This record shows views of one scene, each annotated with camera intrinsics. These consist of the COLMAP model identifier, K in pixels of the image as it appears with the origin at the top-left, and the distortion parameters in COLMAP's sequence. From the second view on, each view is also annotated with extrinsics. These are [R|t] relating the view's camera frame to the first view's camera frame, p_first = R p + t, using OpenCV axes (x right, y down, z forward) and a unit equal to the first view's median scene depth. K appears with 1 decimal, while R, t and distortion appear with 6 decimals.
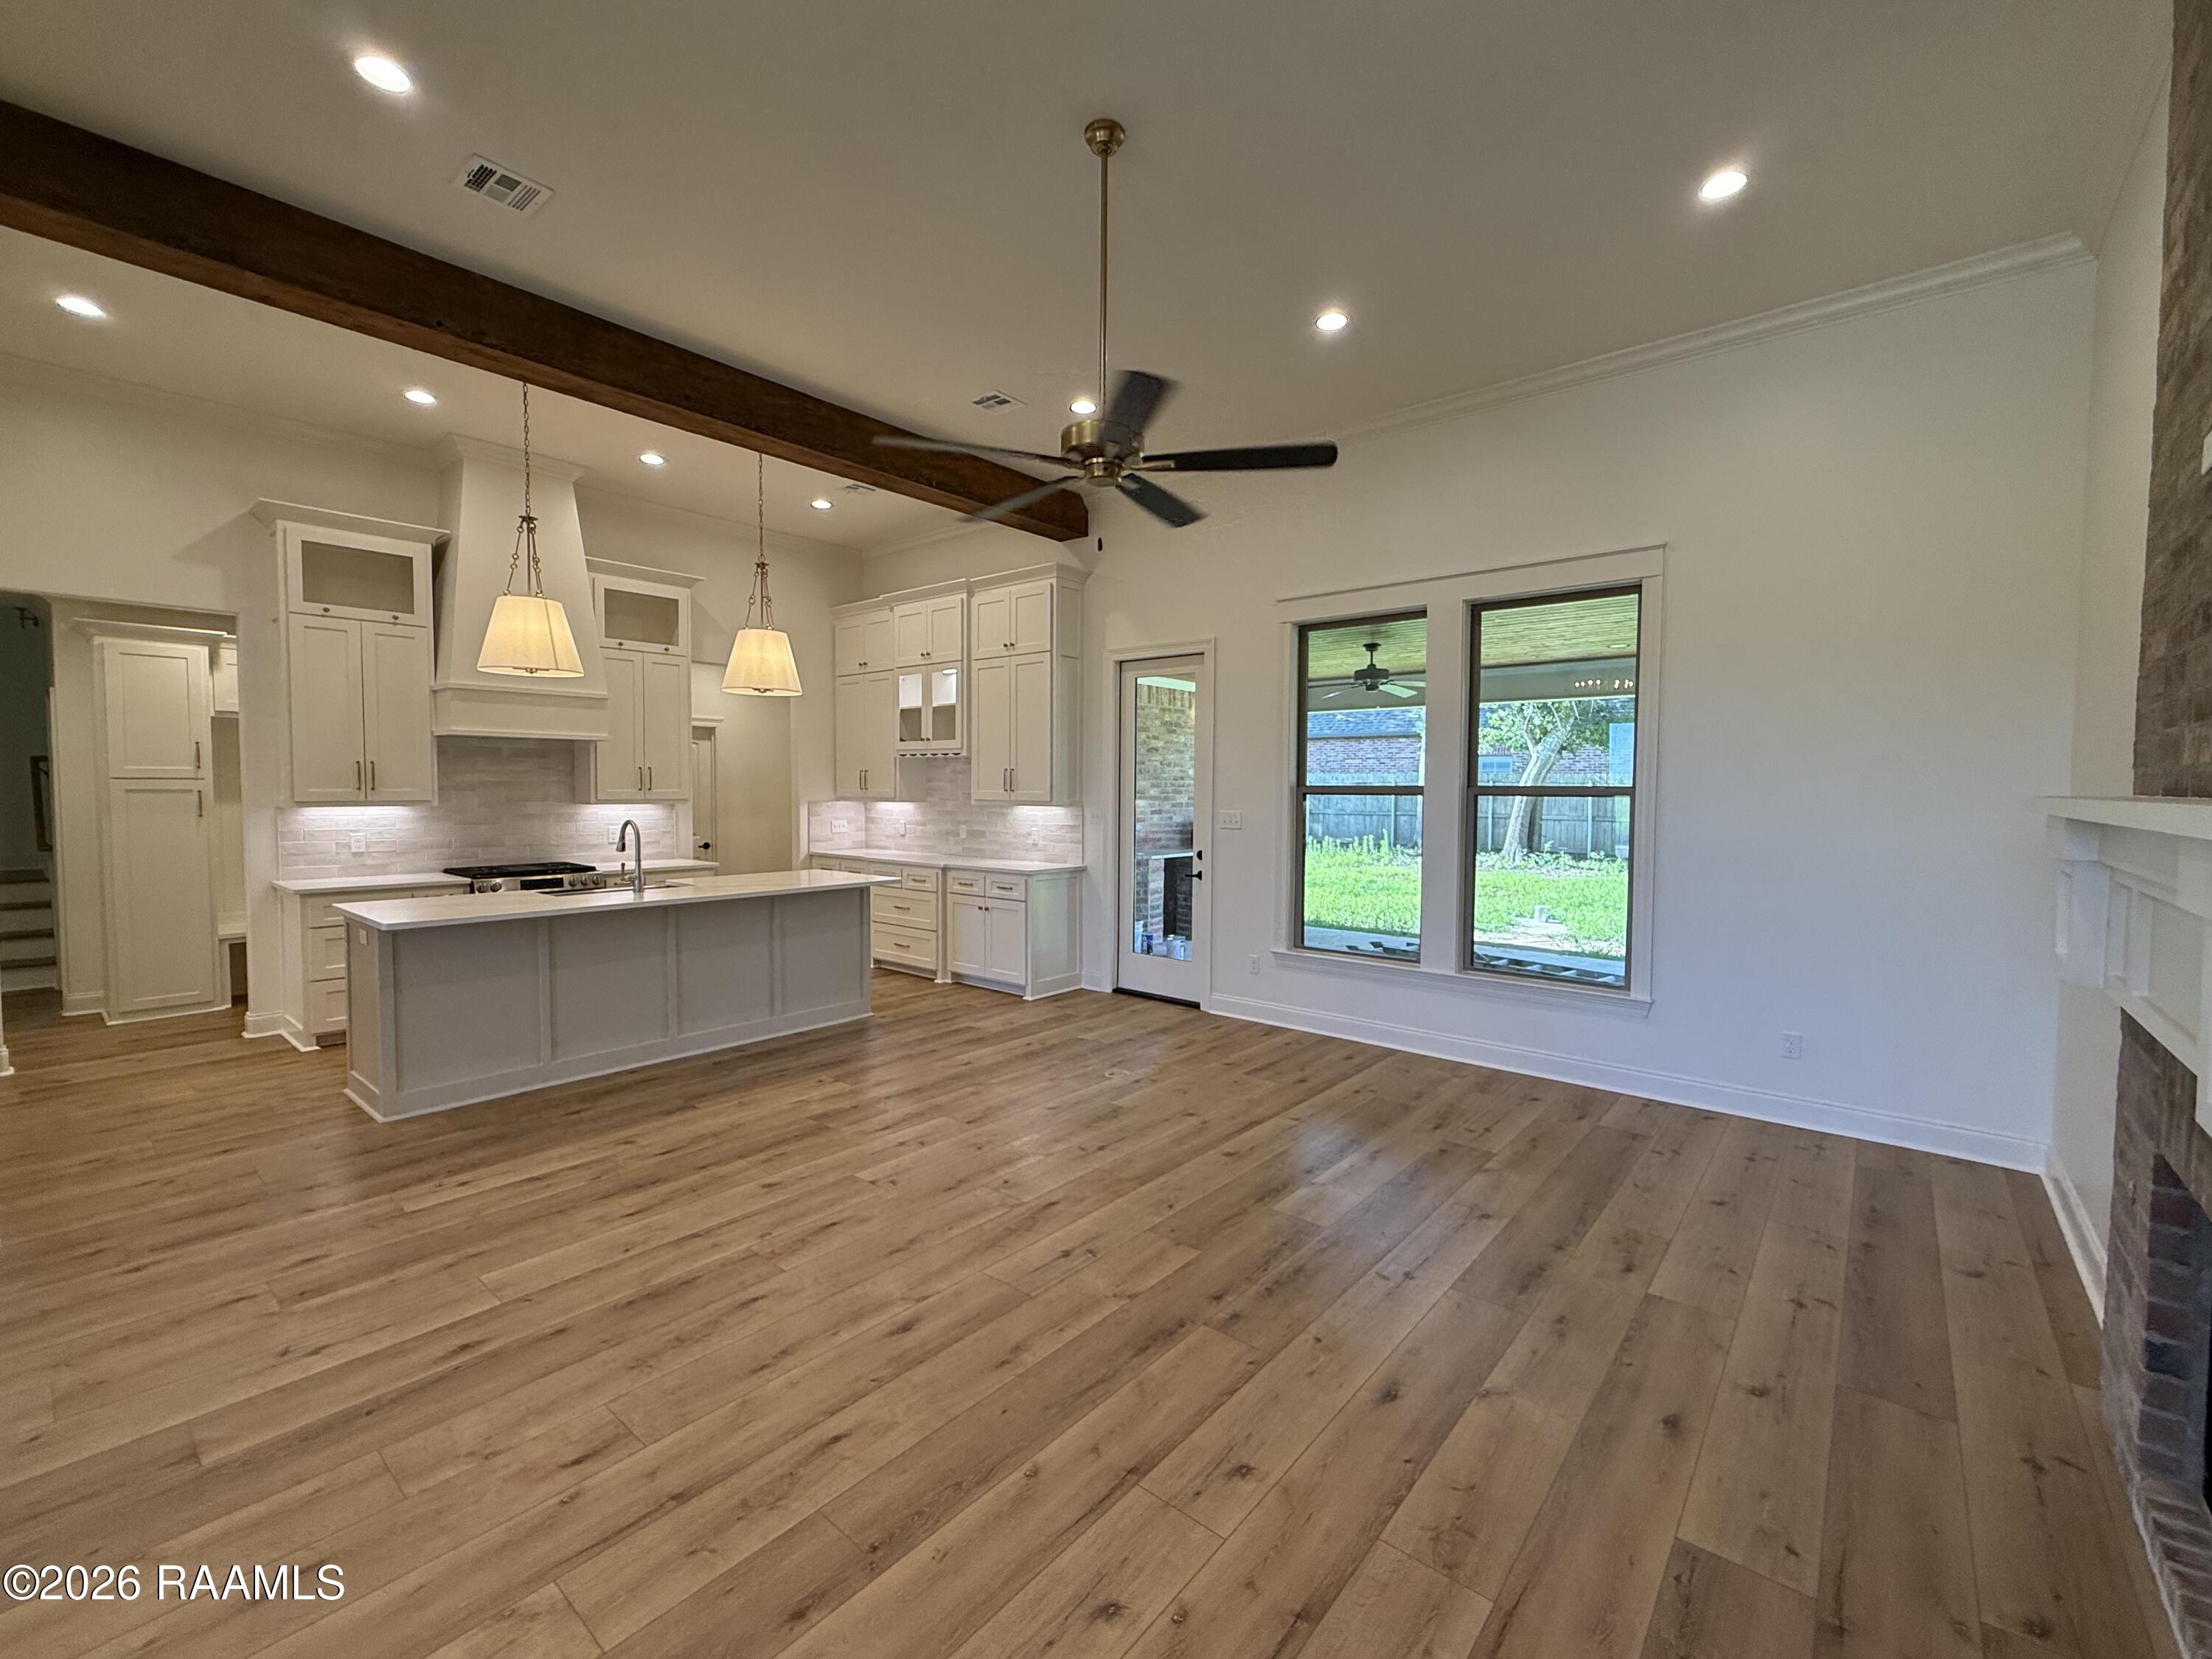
lens RADIAL K [[932.3, 0, 1093.1], [0, 932.3, 828.9], [0, 0, 1]] dist [-0.003036, 0.000254]
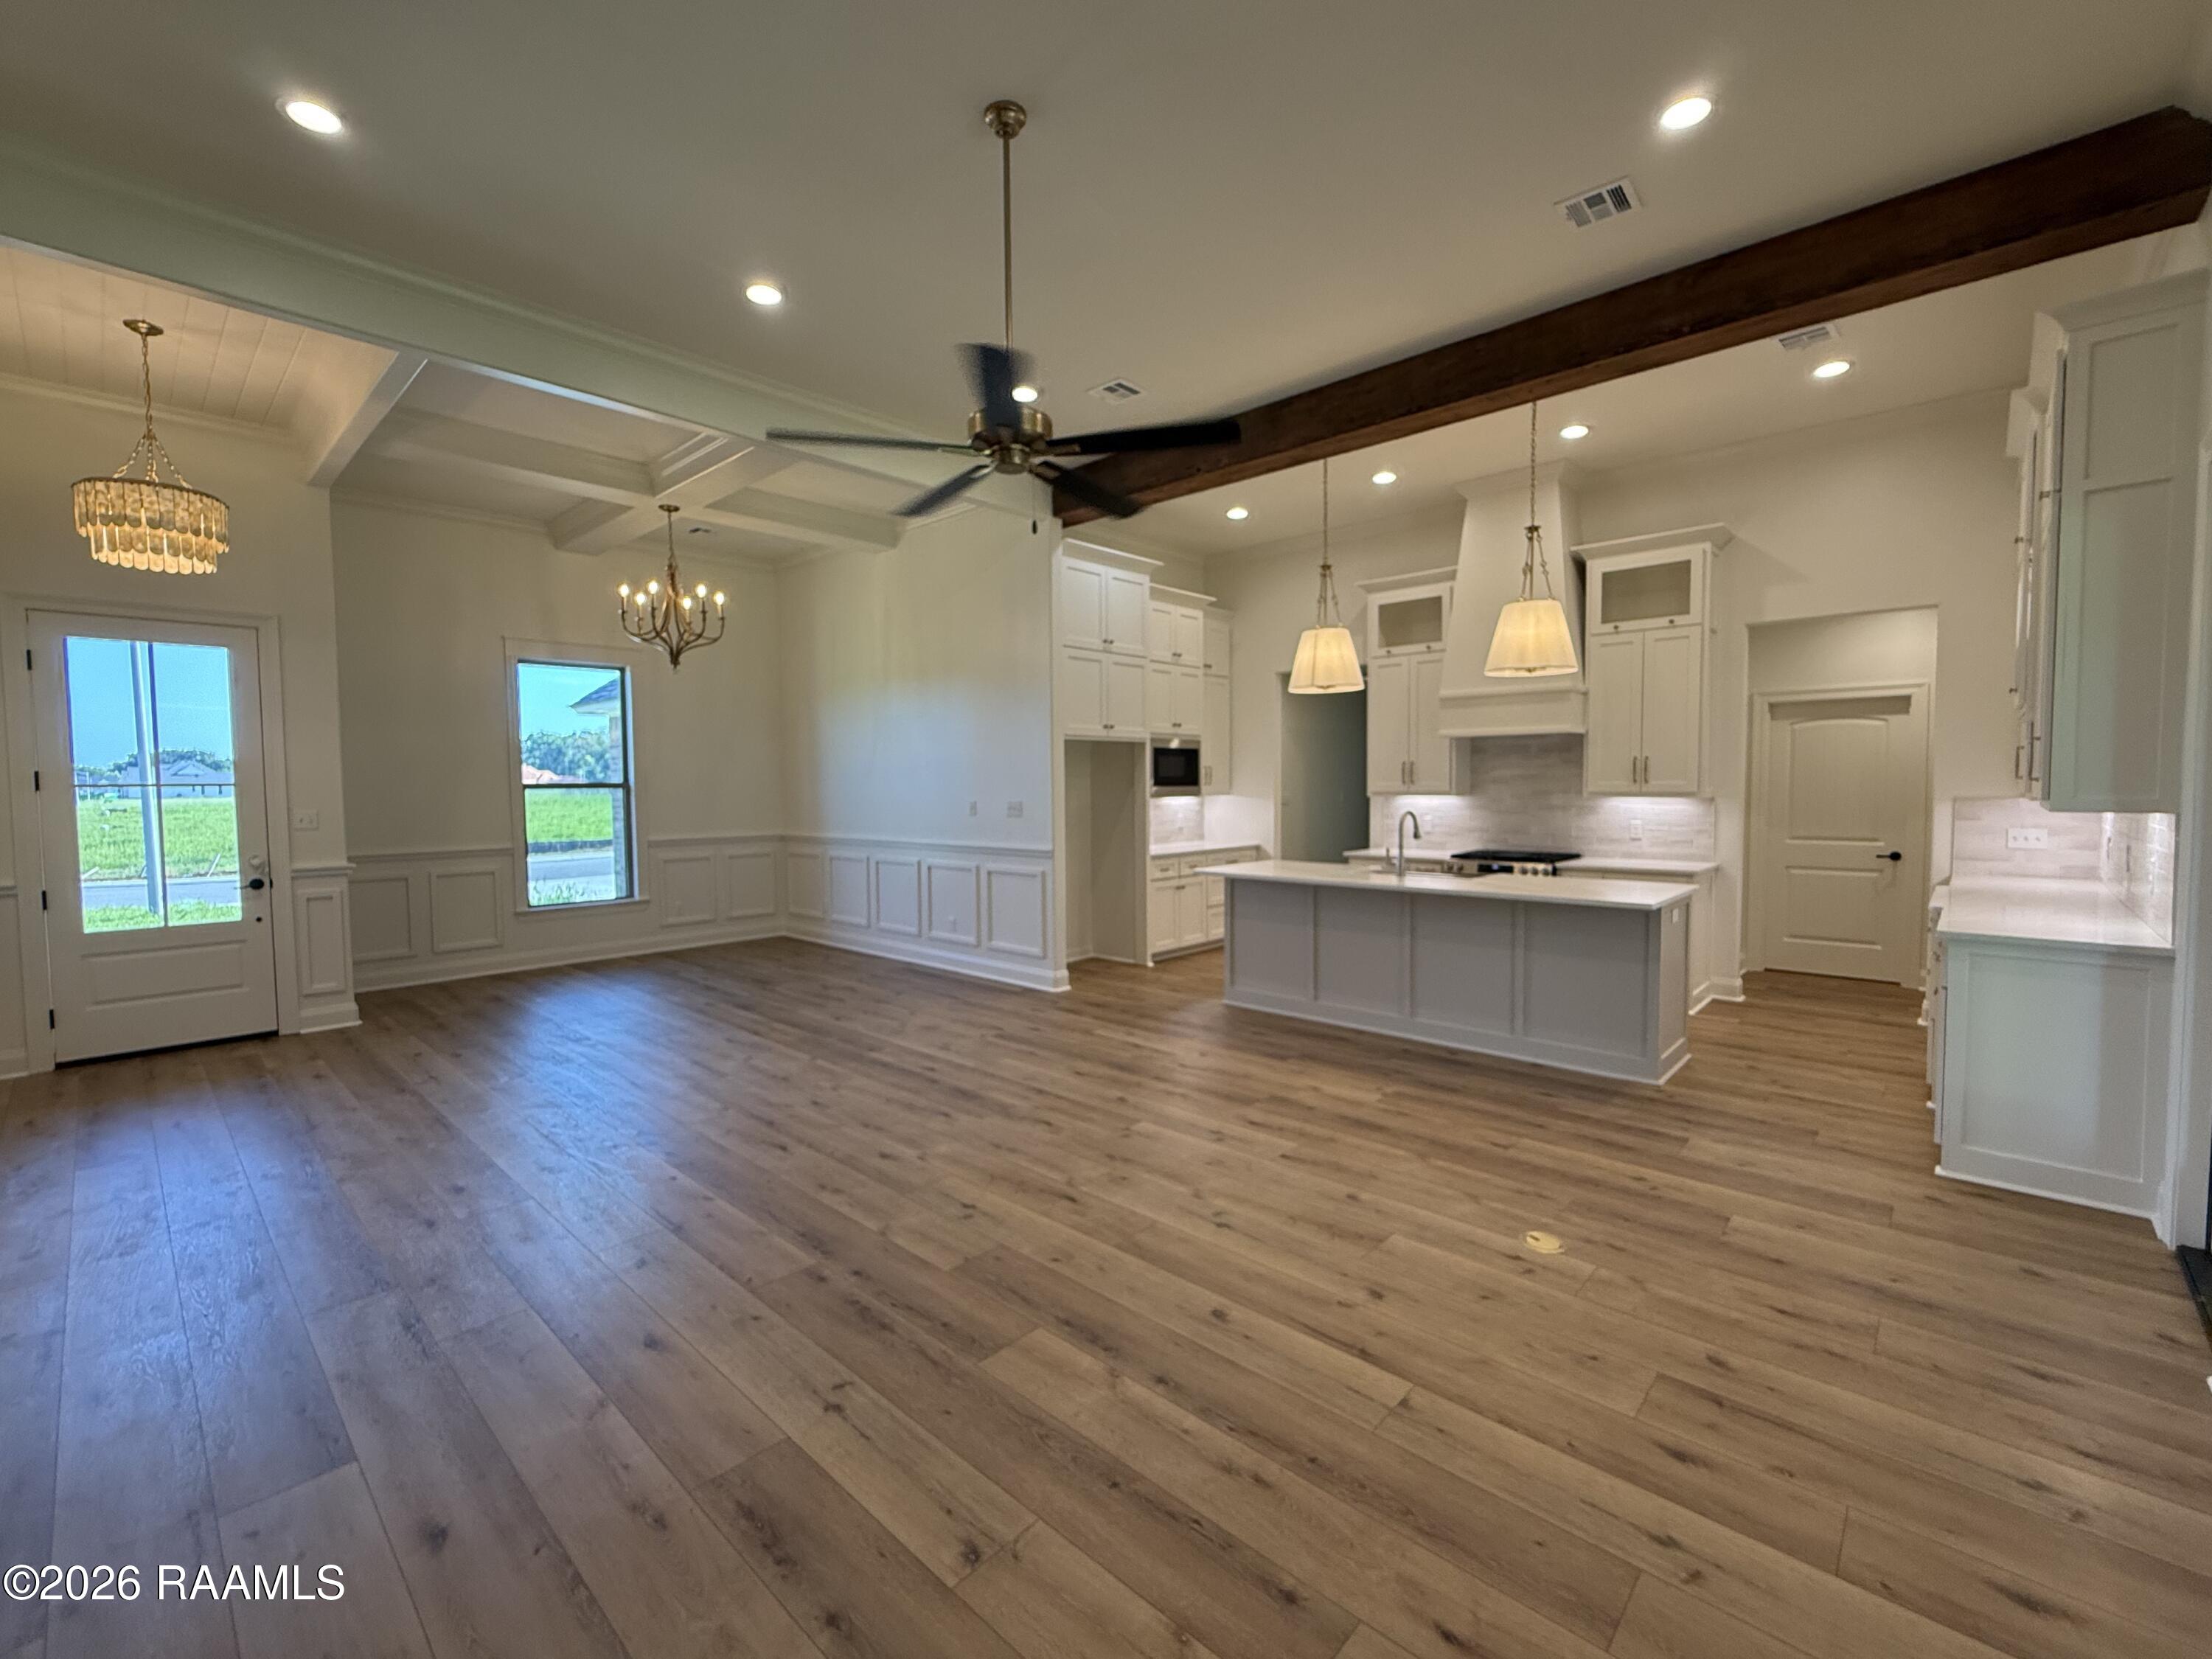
lens RADIAL K [[932.3, 0, 1109.5], [0, 932.3, 829.1], [0, 0, 1]] dist [-0.003036, 0.000254]
pose [[-0.037275, 0.044719, -0.998304, 0.661820], [-0.037725, 0.998223, 0.046124, -0.027072], [0.998593, 0.039381, -0.035522, 0.757822]]
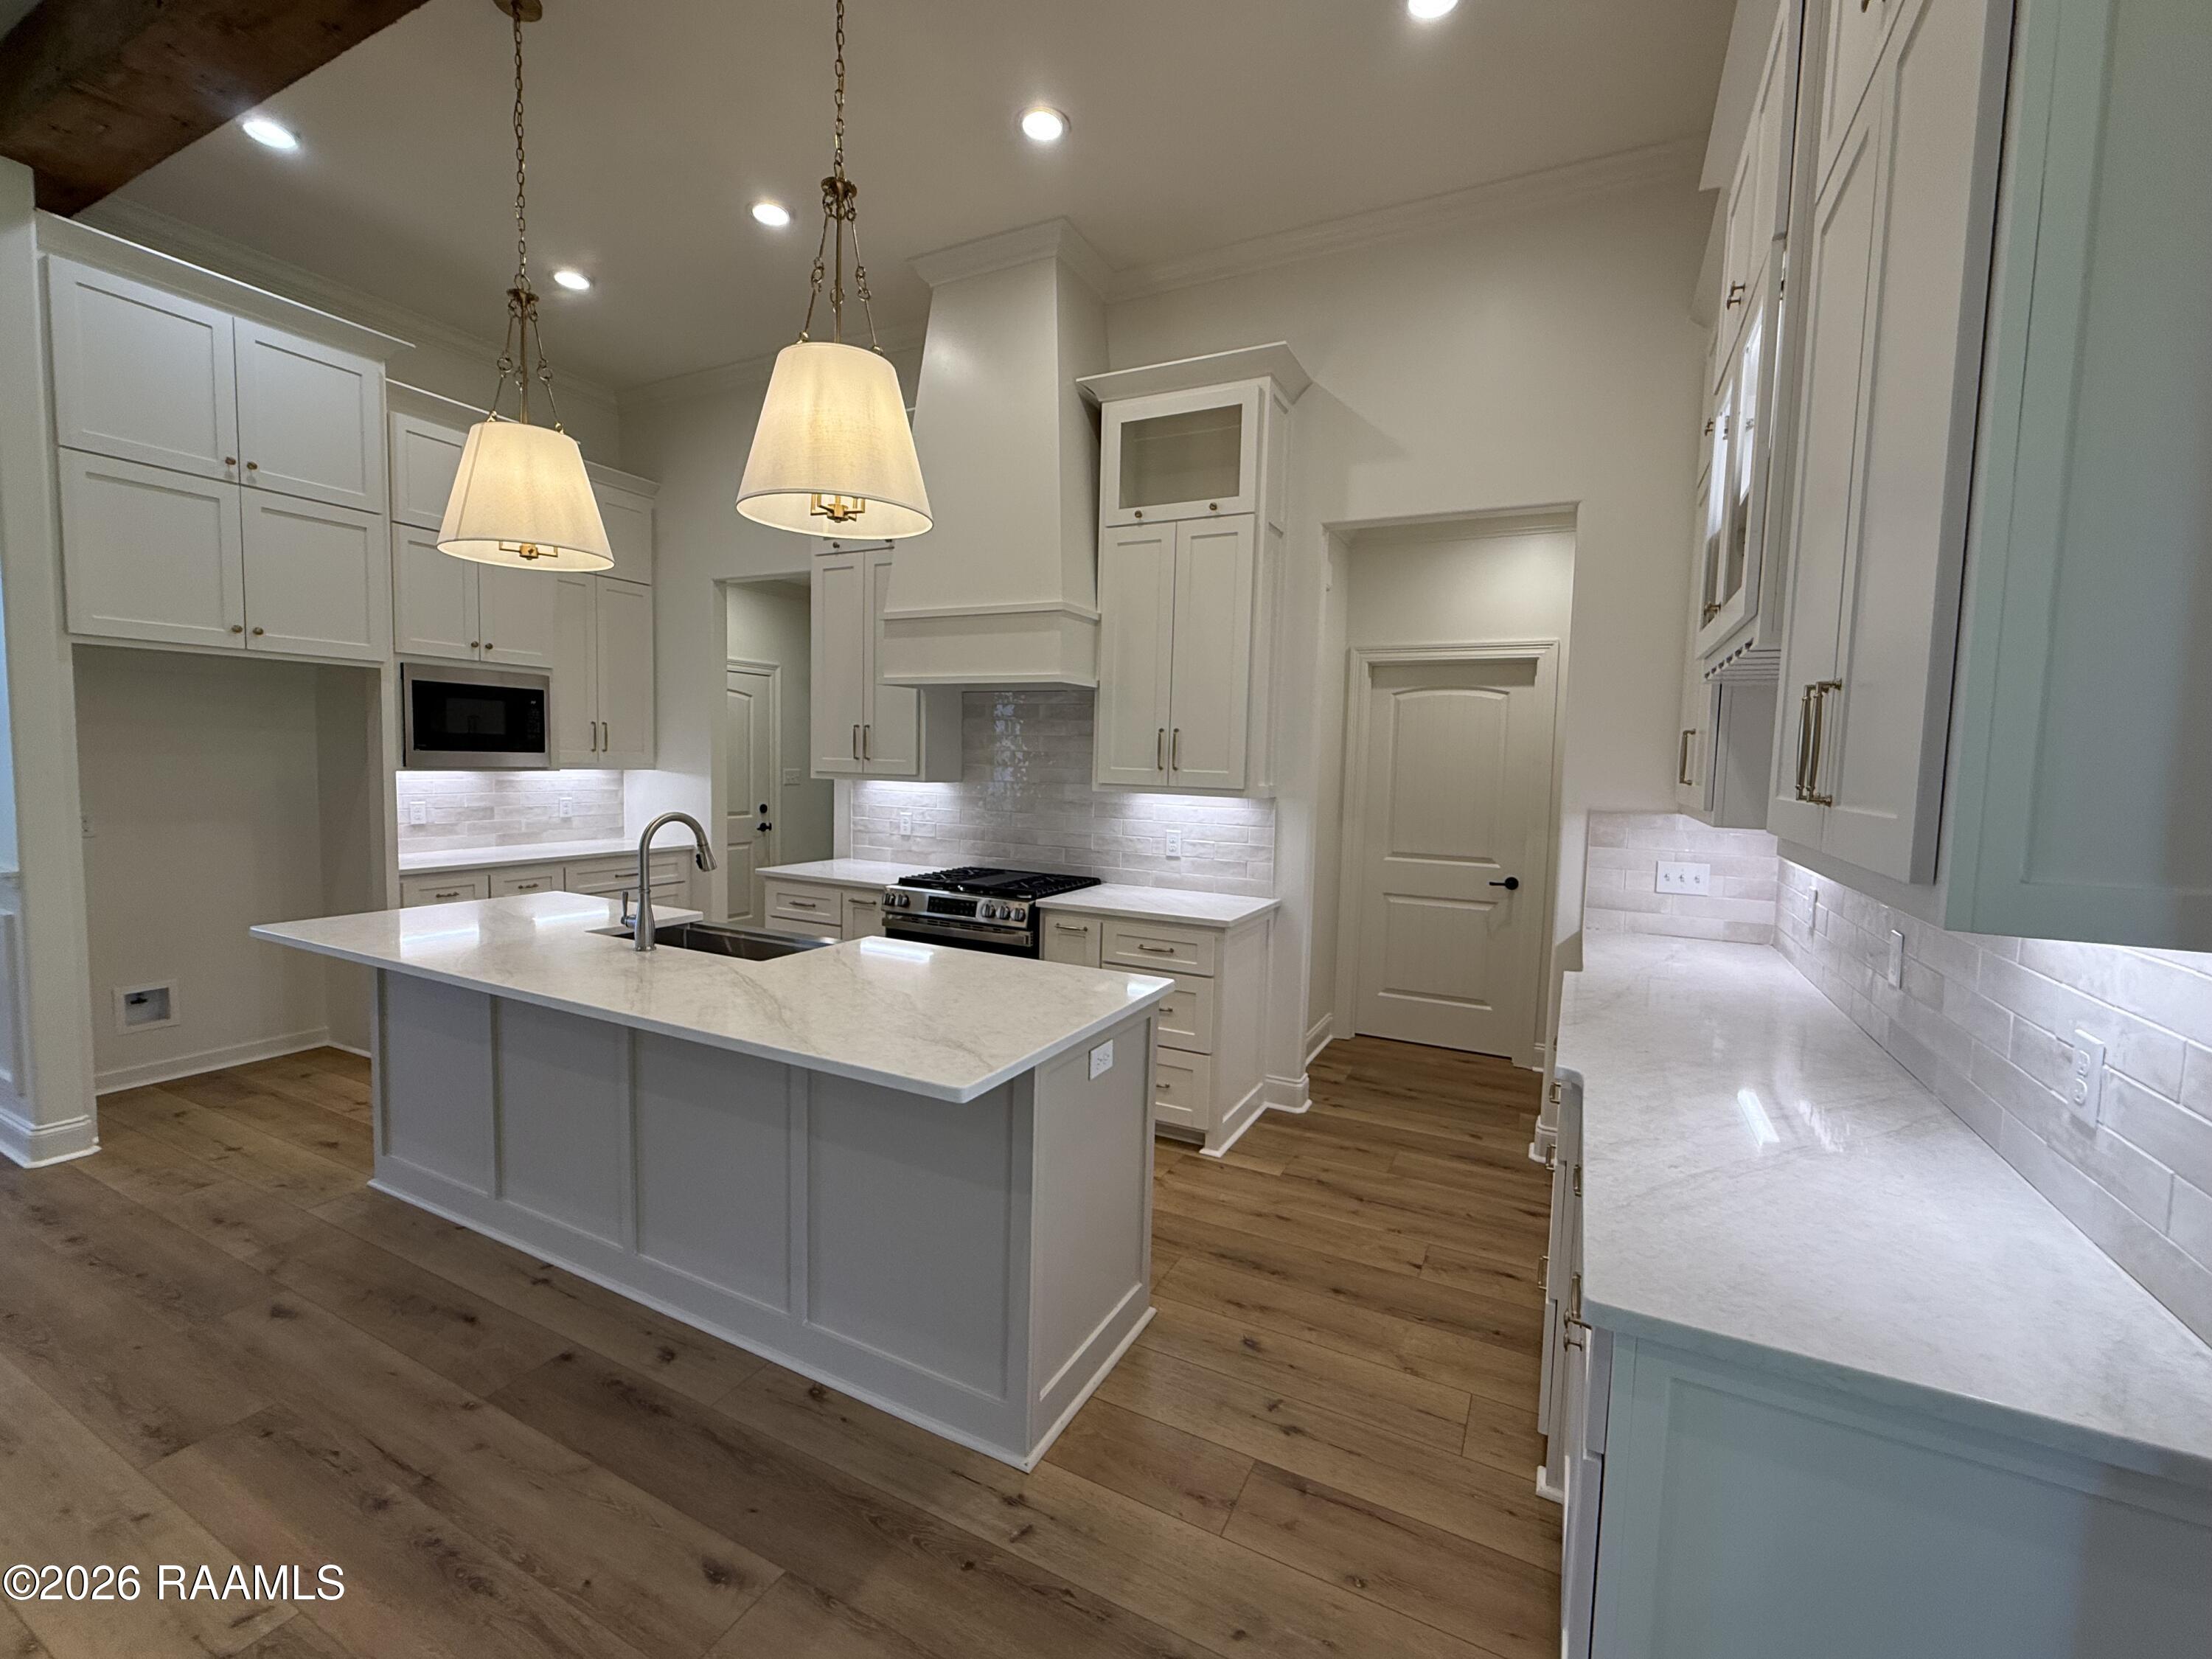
lens RADIAL K [[932.3, 0, 1106.4], [0, 932.3, 830.1], [0, 0, 1]] dist [-0.003036, 0.000254]
pose [[0.240526, 0.076022, -0.967661, 0.083992], [-0.071048, 0.995633, 0.060559, -0.054110], [0.968039, 0.054184, 0.244876, 1.218690]]
